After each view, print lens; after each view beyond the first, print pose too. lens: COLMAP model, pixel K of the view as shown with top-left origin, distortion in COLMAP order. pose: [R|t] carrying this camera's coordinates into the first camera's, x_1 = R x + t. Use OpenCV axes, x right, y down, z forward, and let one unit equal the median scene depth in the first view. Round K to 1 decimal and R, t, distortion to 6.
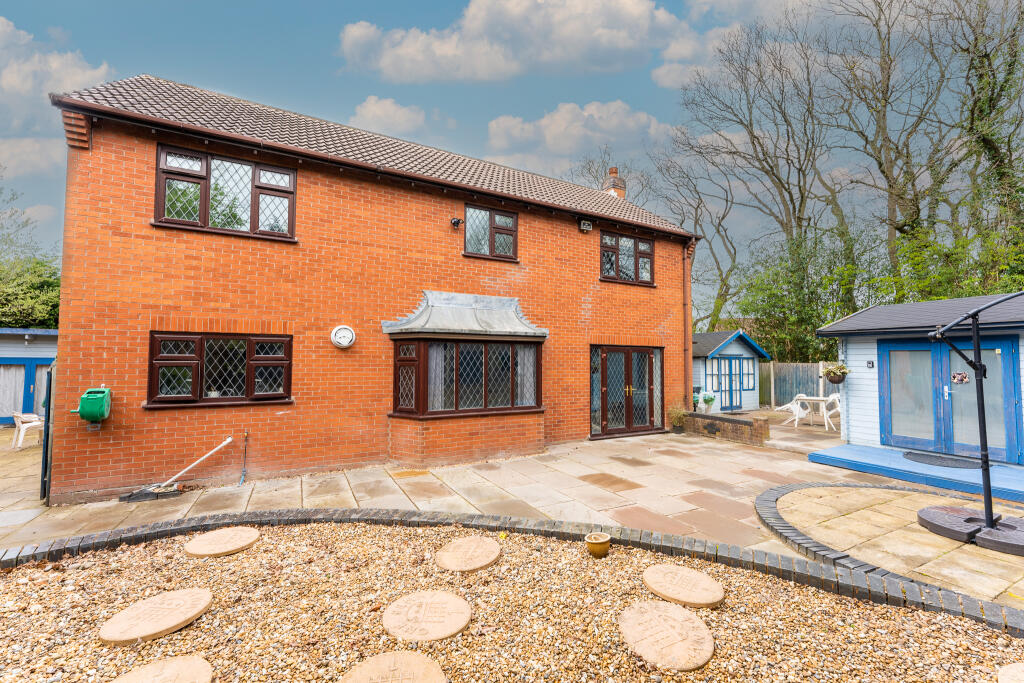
lens RADIAL K [[416.2, 0, 512.3], [0, 416.2, 342.4], [0, 0, 1]] dist [0.002211, 0.000172]
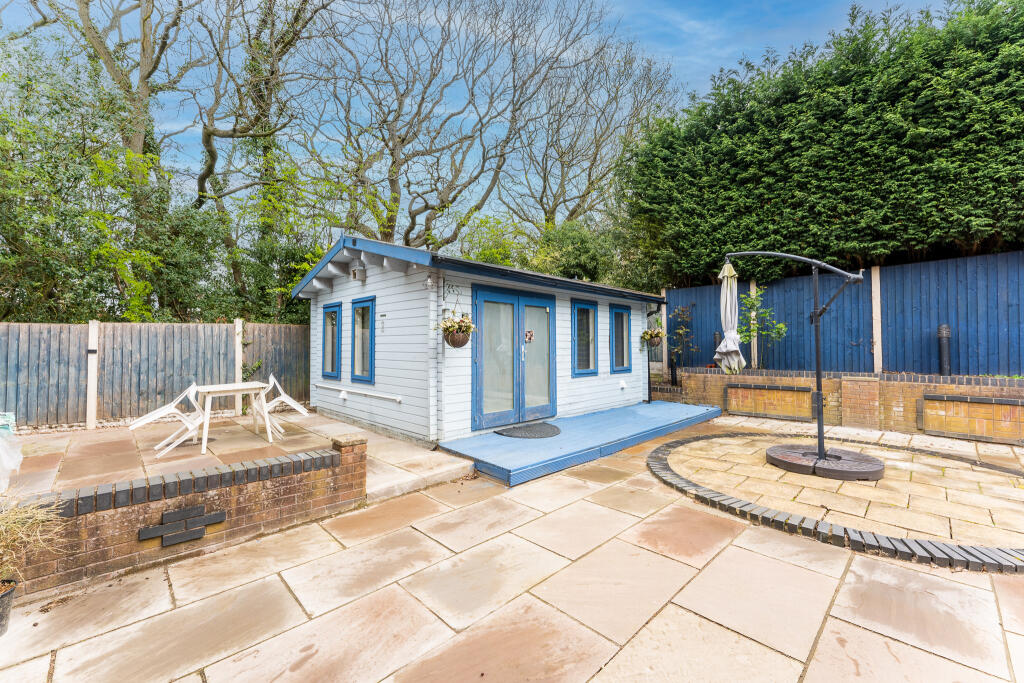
lens RADIAL K [[416.2, 0, 518.2], [0, 416.2, 339.5], [0, 0, 1]] dist [0.002211, 0.000172]
pose [[-0.303604, 0.012184, 0.952720, 0.161387], [-0.041911, 0.998780, -0.026129, 0.091032], [-0.951876, -0.047862, -0.302723, 1.011296]]
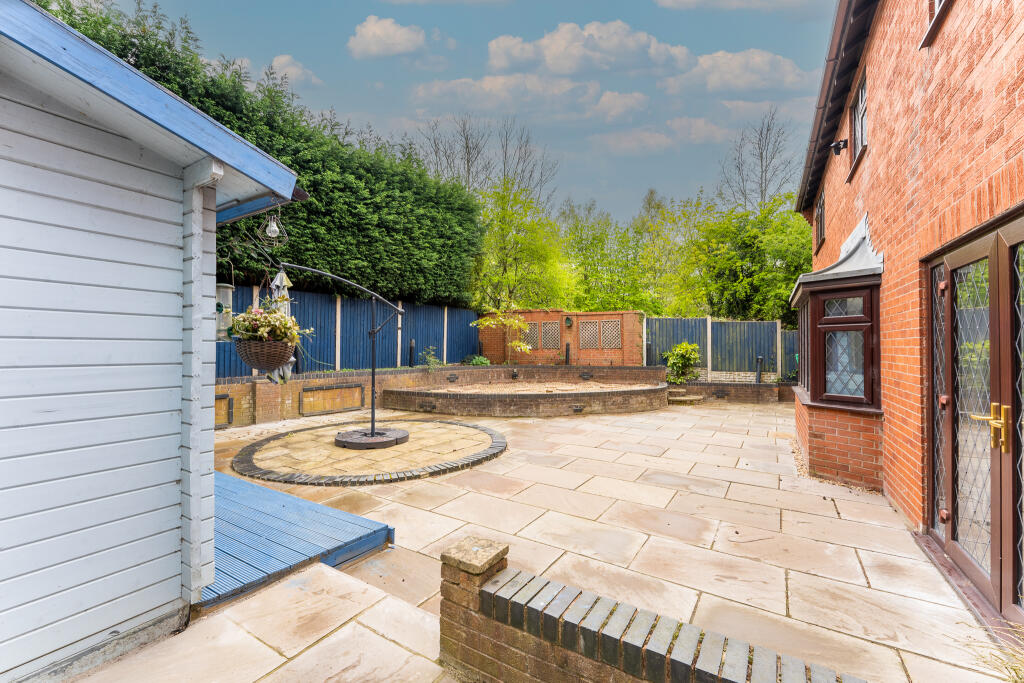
lens RADIAL K [[416.2, 0, 518.8], [0, 416.2, 344.6], [0, 0, 1]] dist [0.002211, 0.000172]
pose [[-0.856046, -0.011902, -0.516762, 0.690274], [0.015565, 0.998688, -0.048787, 0.090487], [0.516665, -0.049807, -0.854738, 1.236391]]
